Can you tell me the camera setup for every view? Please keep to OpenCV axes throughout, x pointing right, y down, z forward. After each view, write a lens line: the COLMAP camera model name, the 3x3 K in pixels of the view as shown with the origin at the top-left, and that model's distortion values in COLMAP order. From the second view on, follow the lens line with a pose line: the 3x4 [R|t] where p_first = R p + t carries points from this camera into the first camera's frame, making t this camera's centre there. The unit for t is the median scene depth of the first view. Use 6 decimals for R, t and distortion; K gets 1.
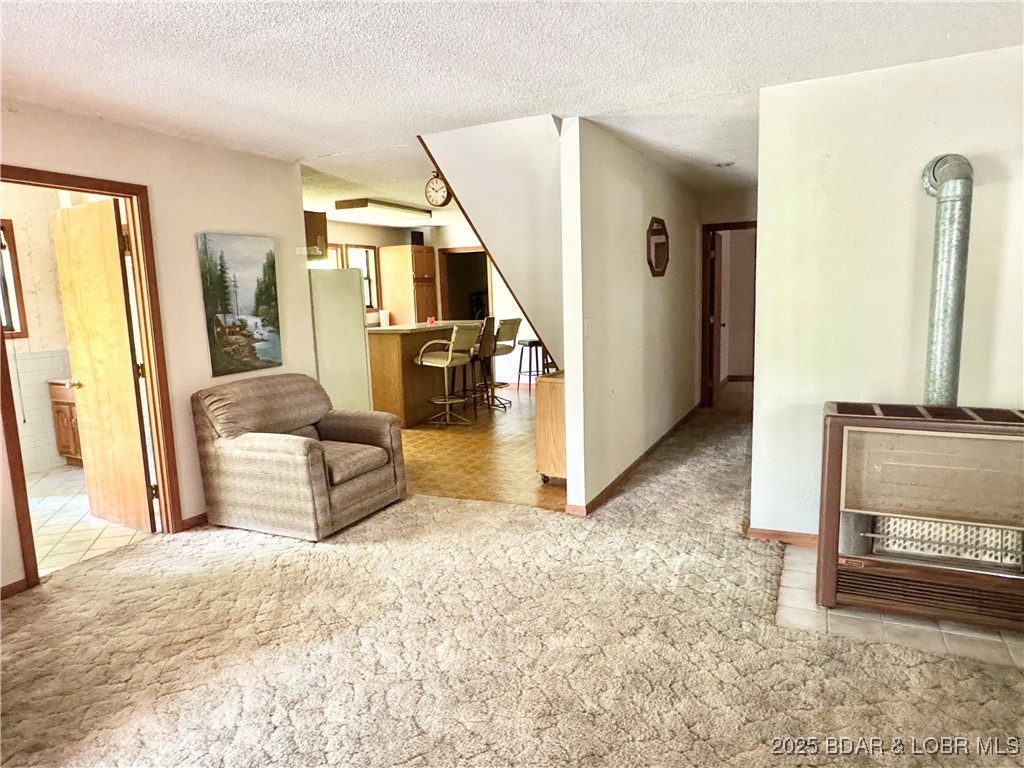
lens RADIAL K [[658.2, 0, 519.5], [0, 658.2, 389.0], [0, 0, 1]] dist [0.005891, 0.000131]
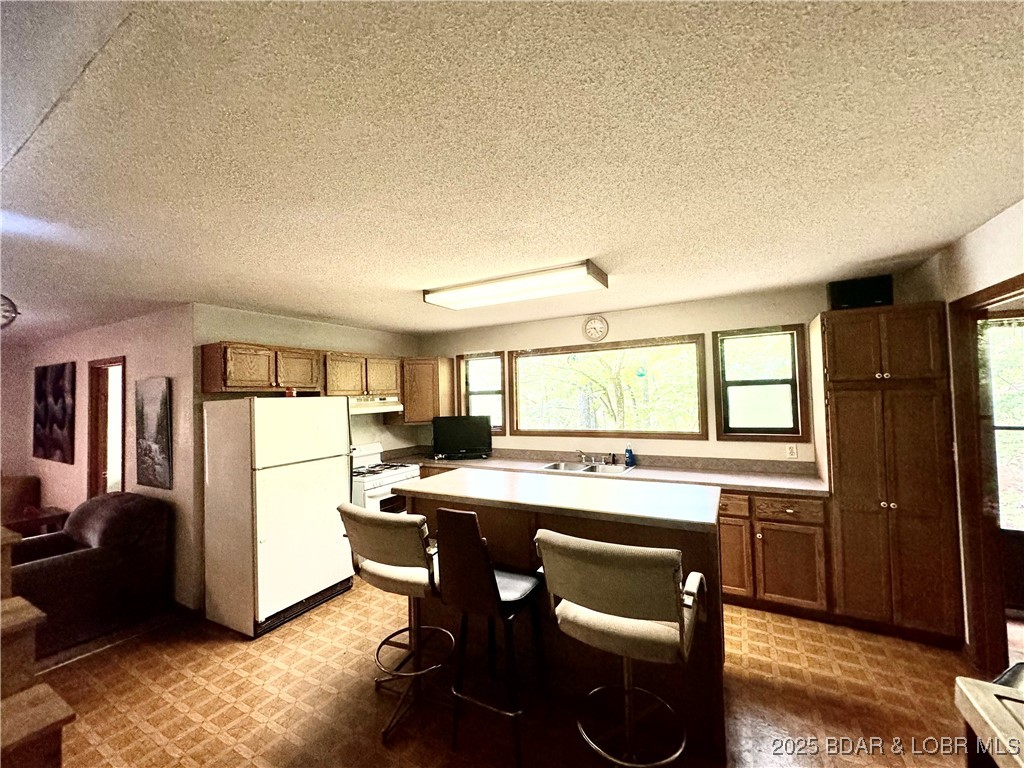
lens RADIAL K [[407.4, 0, 521.6], [0, 407.4, 386.5], [0, 0, 1]] dist [-0.000625, -0.000051]
pose [[-0.065036, -0.009966, -0.997833, 0.280261], [-0.118893, 0.992905, -0.002168, -0.276046], [0.990775, 0.118495, -0.065760, 1.615386]]
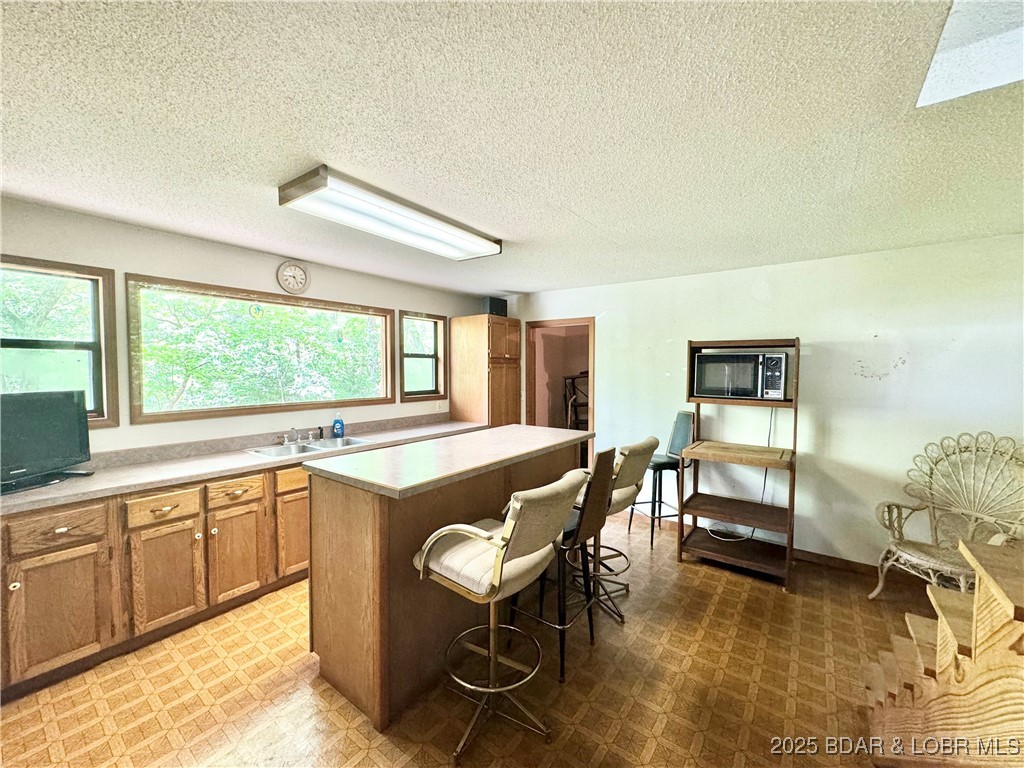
lens RADIAL K [[407.4, 0, 515.2], [0, 407.4, 385.4], [0, 0, 1]] dist [-0.000625, -0.000051]
pose [[0.980851, 0.043018, -0.189952, -0.083562], [-0.061141, 0.994008, -0.090604, -0.193963], [0.184916, 0.100483, 0.977604, 1.106891]]
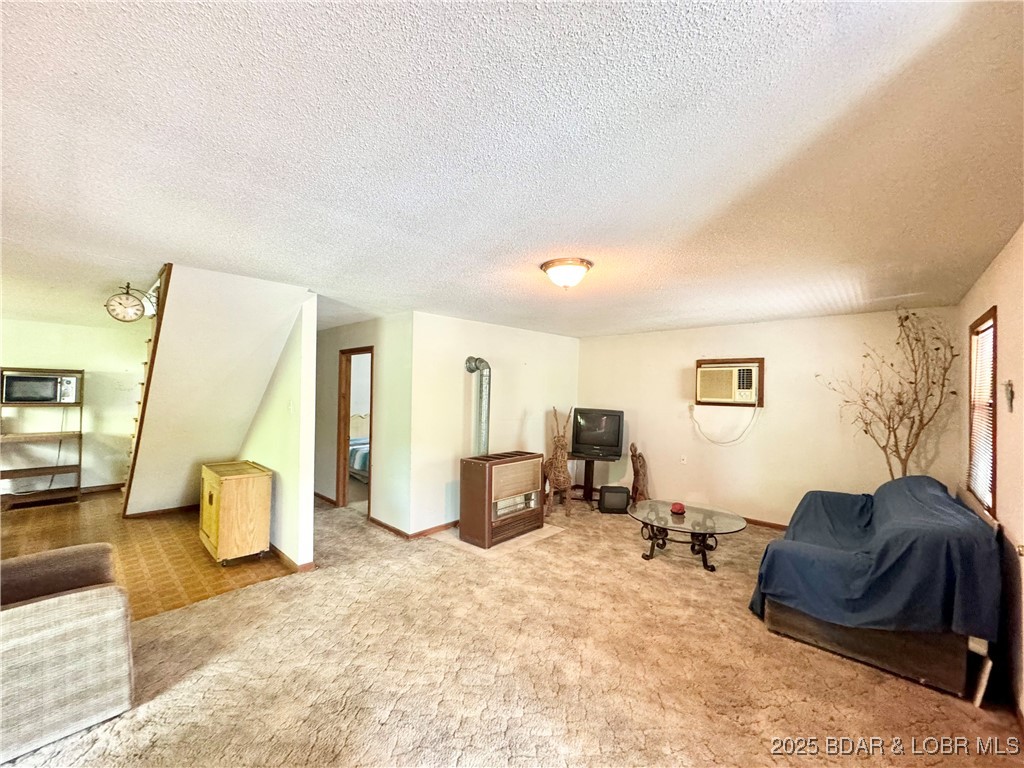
lens RADIAL K [[407.4, 0, 511.9], [0, 407.4, 388.2], [0, 0, 1]] dist [-0.000625, -0.000051]
pose [[0.292466, 0.040366, 0.955424, -0.545246], [0.114419, 0.990454, -0.076871, -0.061446], [-0.949406, 0.131801, 0.285055, 0.276382]]
